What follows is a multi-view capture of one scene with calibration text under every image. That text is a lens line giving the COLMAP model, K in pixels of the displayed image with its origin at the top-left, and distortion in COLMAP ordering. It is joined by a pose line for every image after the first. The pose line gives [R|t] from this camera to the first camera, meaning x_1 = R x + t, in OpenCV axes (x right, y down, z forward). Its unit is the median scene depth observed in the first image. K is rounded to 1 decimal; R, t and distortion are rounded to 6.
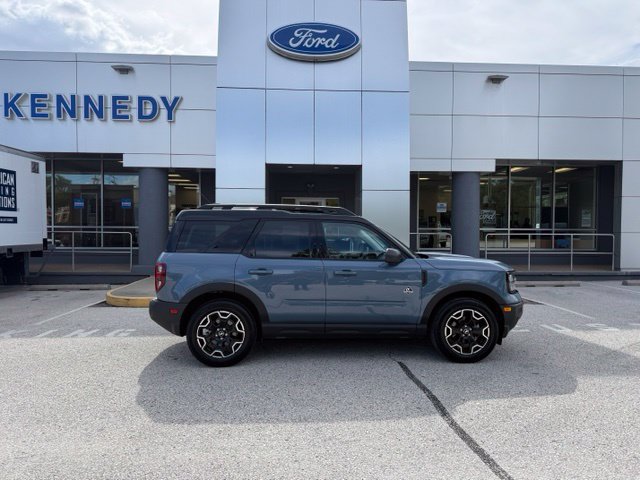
lens RADIAL K [[446.7, 0, 320.4], [0, 446.7, 238.4], [0, 0, 1]] dist [0.056854, -0.069826]
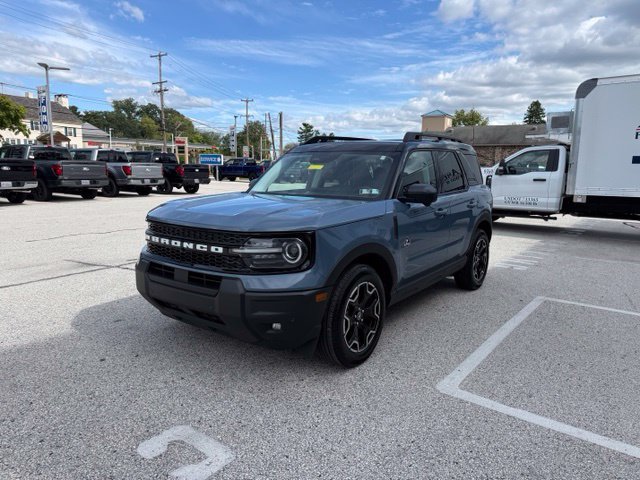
lens RADIAL K [[446.7, 0, 318.1], [0, 446.7, 242.6], [0, 0, 1]] dist [0.056854, -0.069826]
pose [[-0.650325, 0.108472, -0.751872, 0.802237], [-0.032425, 0.984887, 0.170135, -0.009949], [0.758964, 0.135023, -0.636979, 1.697266]]
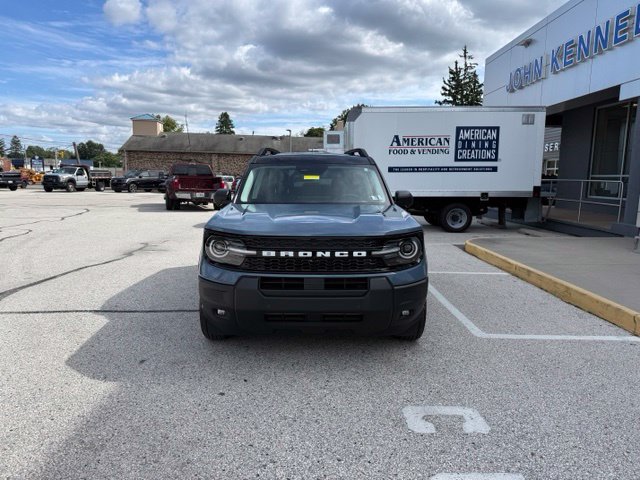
lens RADIAL K [[446.7, 0, 317.1], [0, 446.7, 238.6], [0, 0, 1]] dist [0.056854, -0.069826]
pose [[-0.056072, 0.128827, -0.990081, 1.077483], [-0.029455, 0.990996, 0.130614, -0.002389], [0.997992, 0.036486, -0.051772, 1.219671]]
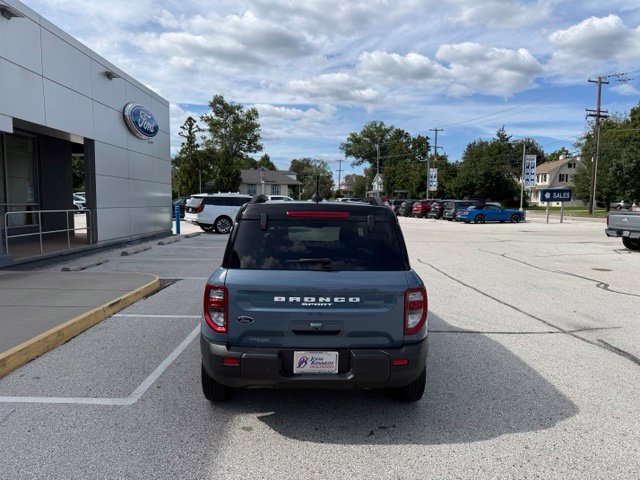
lens RADIAL K [[446.7, 0, 322.2], [0, 446.7, 238.6], [0, 0, 1]] dist [0.056854, -0.069826]
pose [[0.041835, -0.083207, 0.995654, -0.997926], [0.003898, 0.996532, 0.083117, -0.071281], [-0.999117, 0.000404, 0.042014, 1.090813]]
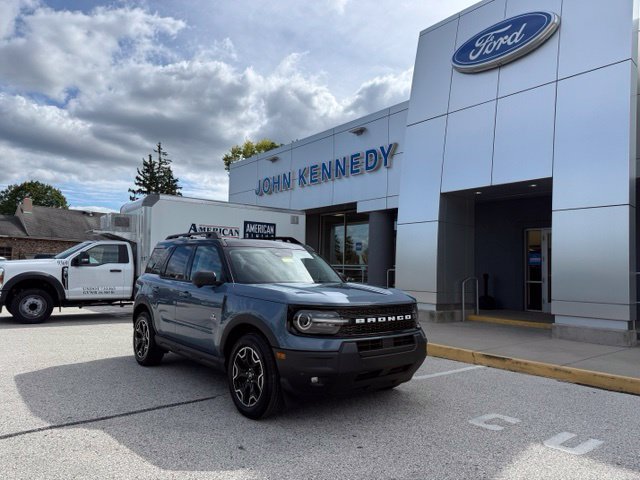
lens RADIAL K [[446.7, 0, 321.2], [0, 446.7, 235.7], [0, 0, 1]] dist [0.056854, -0.069826]
pose [[0.592469, -0.057166, -0.803562, 1.052278], [-0.032703, 0.994950, -0.094894, 0.030816], [0.804929, 0.082501, 0.587608, 0.612564]]
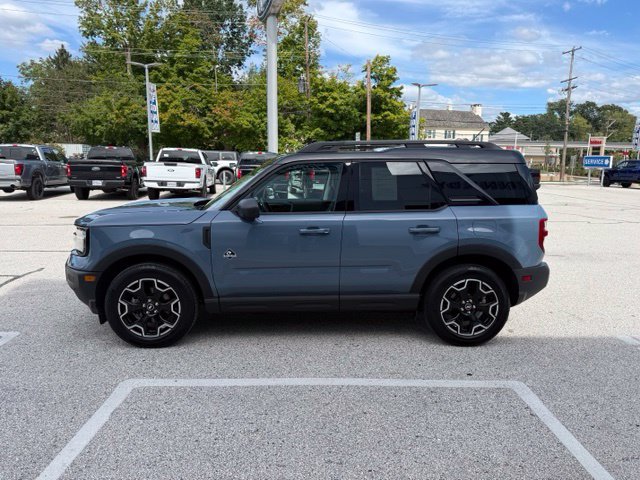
lens RADIAL K [[446.7, 0, 319.4], [0, 446.7, 240.5], [0, 0, 1]] dist [0.056854, -0.069826]
pose [[-0.999646, -0.022617, 0.014047, 0.011151], [-0.019655, 0.982794, 0.183656, -0.052183], [-0.017959, 0.183314, -0.982890, 2.060998]]
